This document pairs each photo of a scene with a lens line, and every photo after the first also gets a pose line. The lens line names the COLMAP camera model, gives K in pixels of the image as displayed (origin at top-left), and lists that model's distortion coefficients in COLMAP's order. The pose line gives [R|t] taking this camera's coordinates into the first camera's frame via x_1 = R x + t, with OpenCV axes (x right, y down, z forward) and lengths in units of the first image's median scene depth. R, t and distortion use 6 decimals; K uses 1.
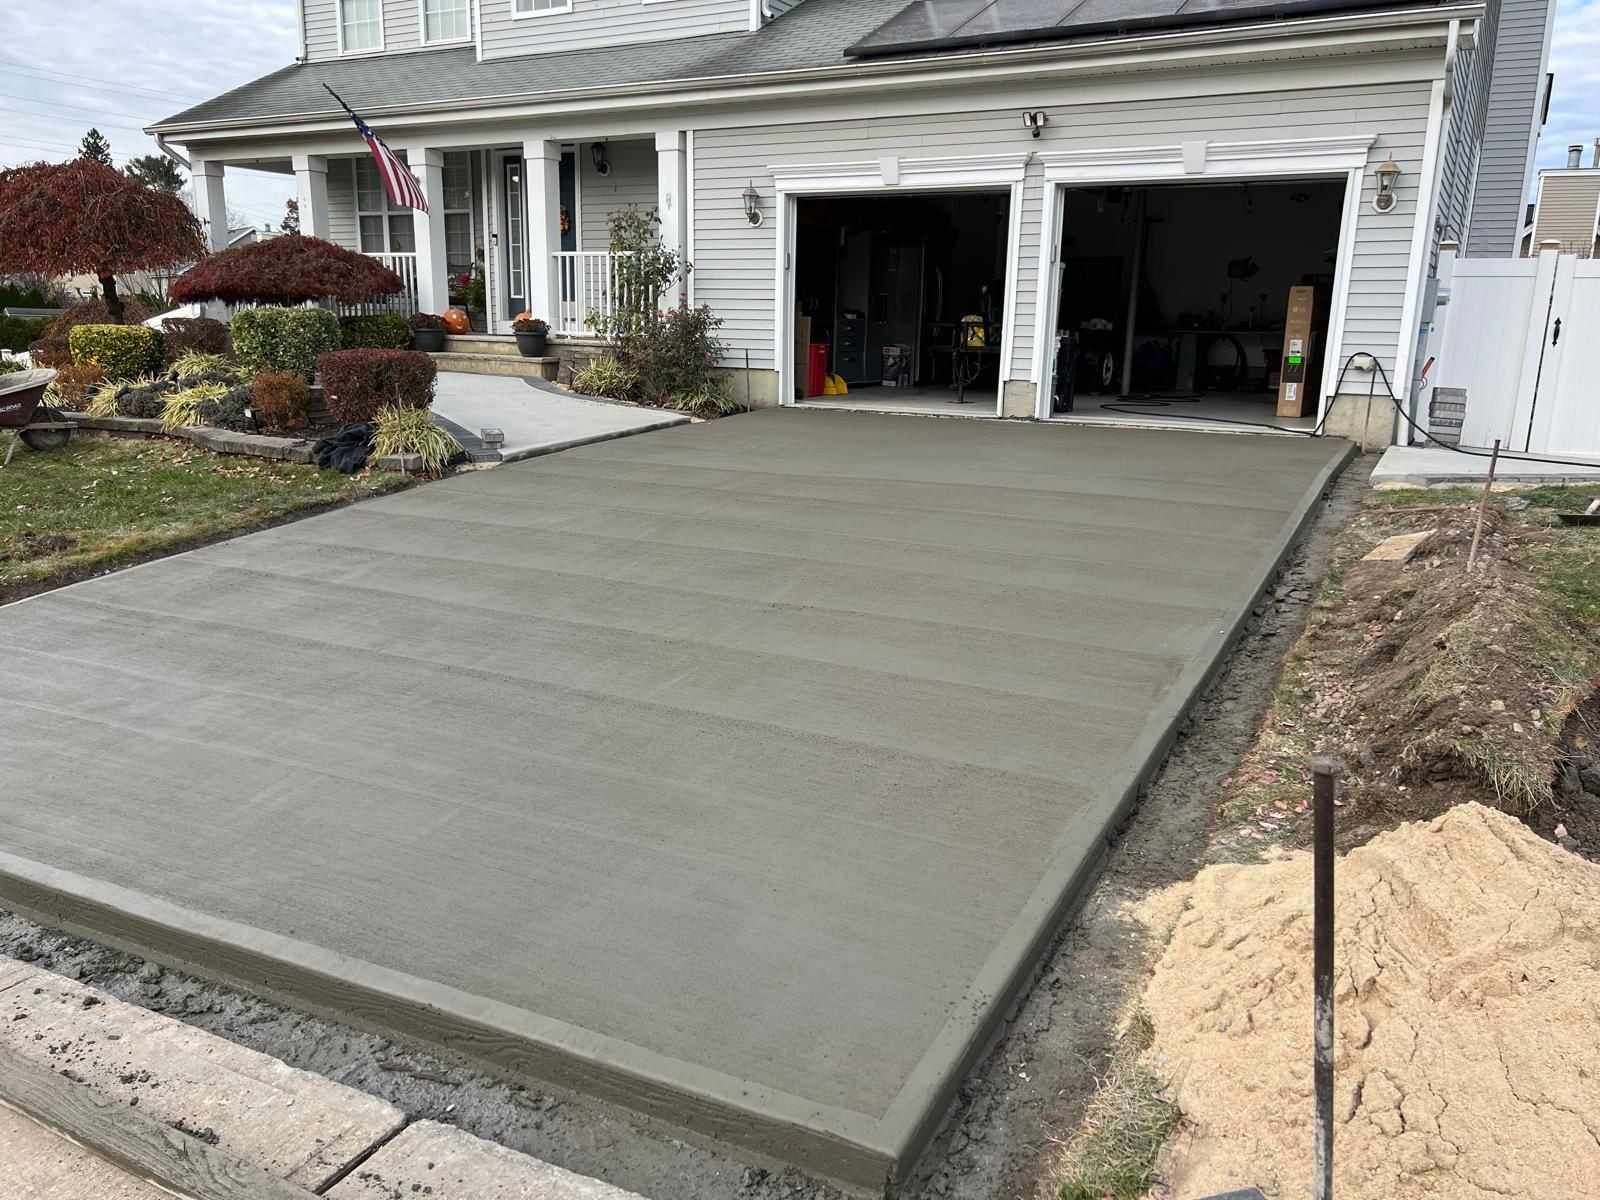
lens RADIAL K [[1198.5, 0, 802.5], [0, 1198.5, 608.0], [0, 0, 1]] dist [0.053529, -0.066821]
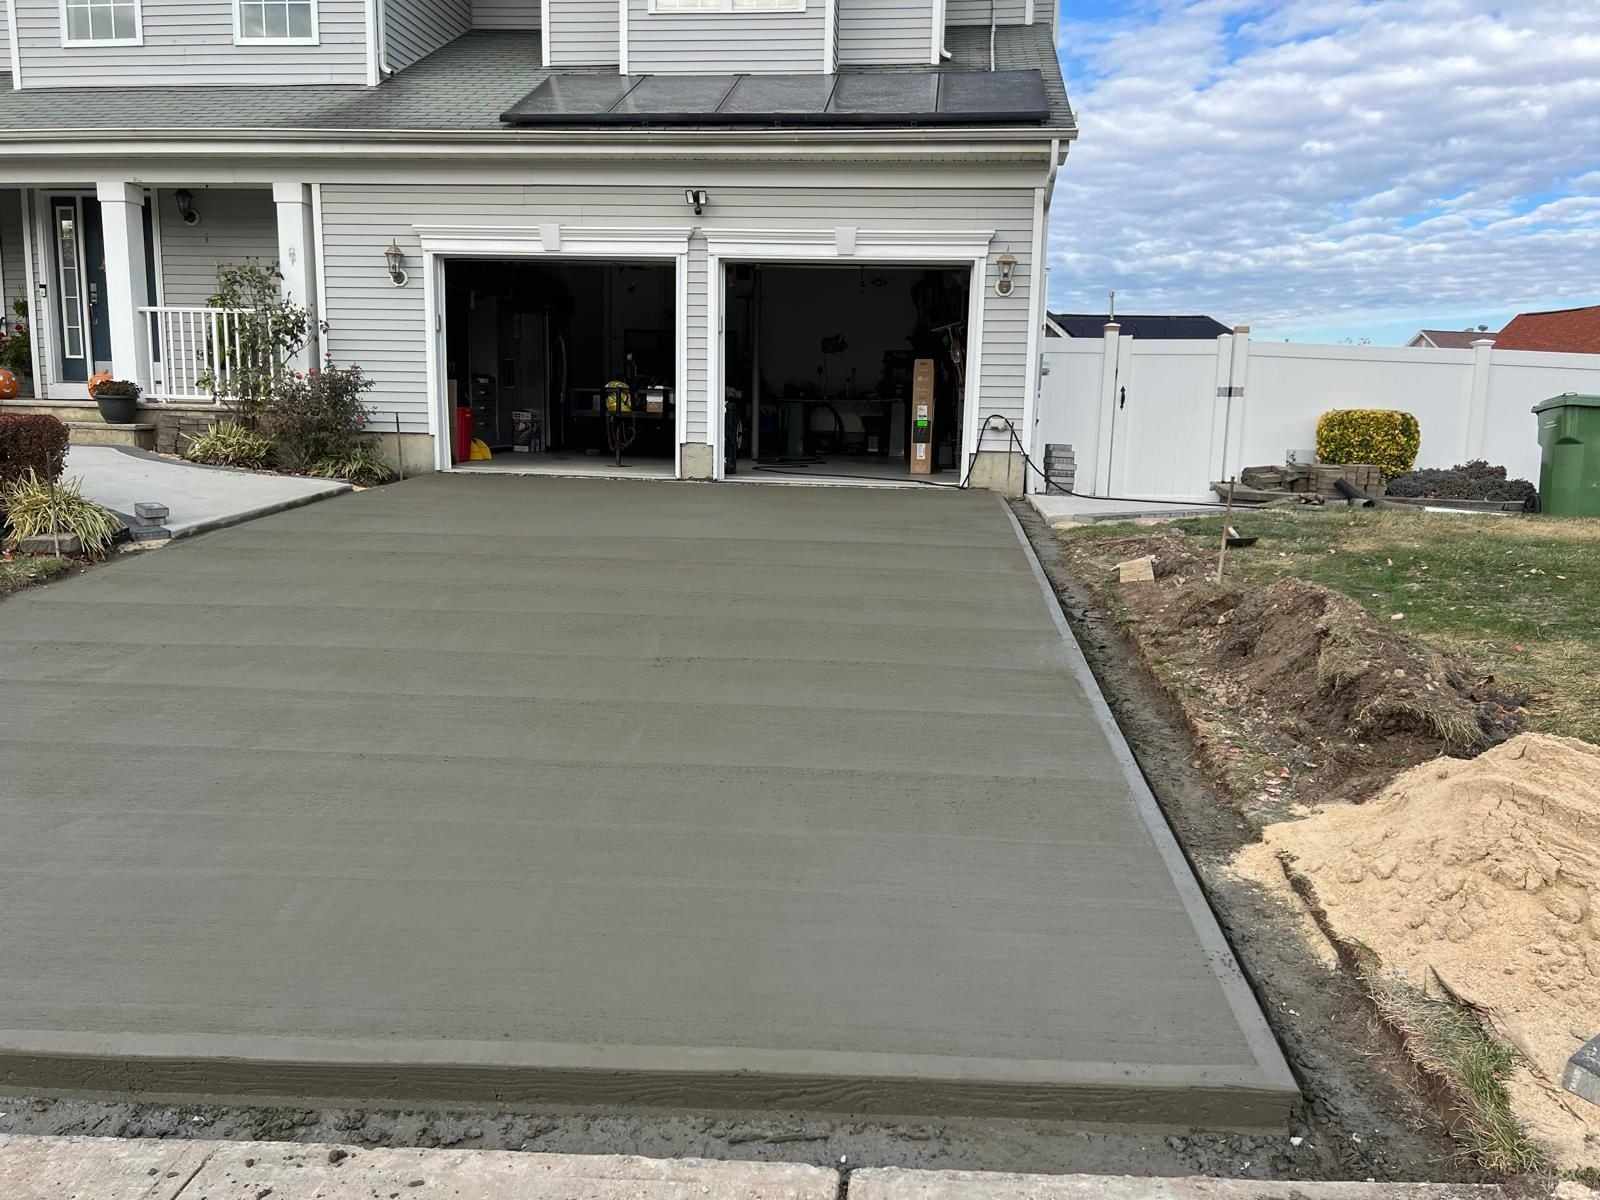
lens RADIAL K [[1198.5, 0, 807.8], [0, 1198.5, 601.5], [0, 0, 1]] dist [0.053529, -0.066821]
pose [[0.920521, -0.063238, 0.385542, -0.140222], [0.087275, 0.995161, -0.045148, 0.002457], [-0.380821, 0.075208, 0.921585, 0.018908]]
